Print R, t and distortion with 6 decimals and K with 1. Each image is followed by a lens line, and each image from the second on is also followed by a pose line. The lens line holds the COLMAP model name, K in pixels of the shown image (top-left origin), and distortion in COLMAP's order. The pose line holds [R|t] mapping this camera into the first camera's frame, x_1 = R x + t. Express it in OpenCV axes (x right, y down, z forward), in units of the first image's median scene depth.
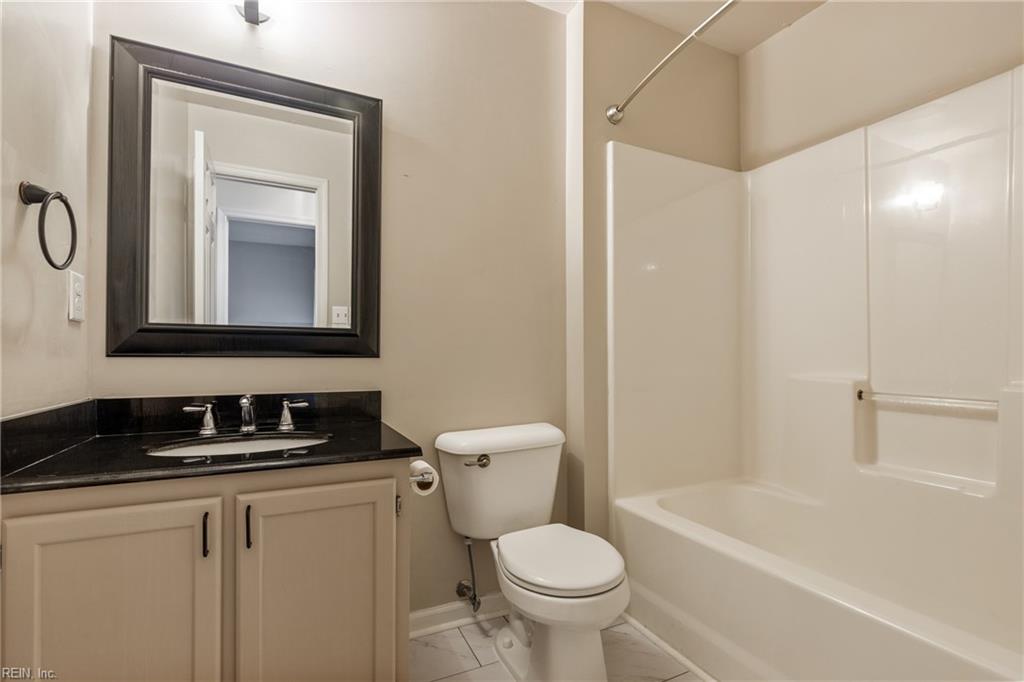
lens RADIAL K [[478.6, 0, 514.8], [0, 478.6, 349.5], [0, 0, 1]] dist [0.000552, 0.000261]
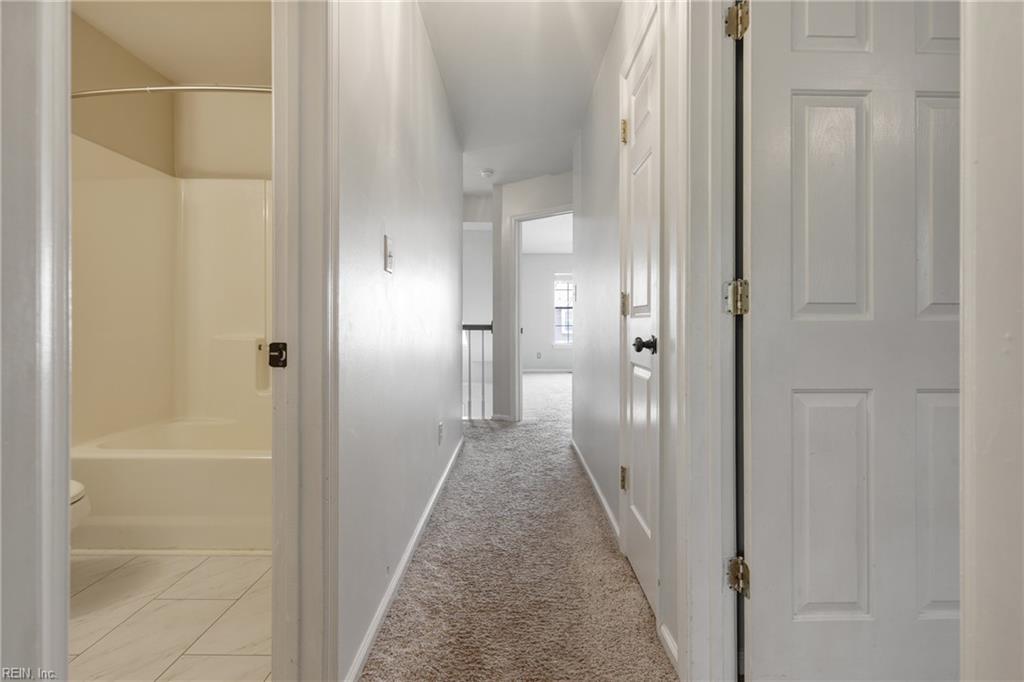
lens RADIAL K [[459.9, 0, 523.5], [0, 459.9, 323.3], [0, 0, 1]] dist [0.001468, 0.000028]
pose [[0.426730, 0.001420, 0.904378, -0.254416], [-0.018291, 0.999808, 0.007061, -0.011550], [-0.904194, -0.019556, 0.426674, -0.388905]]
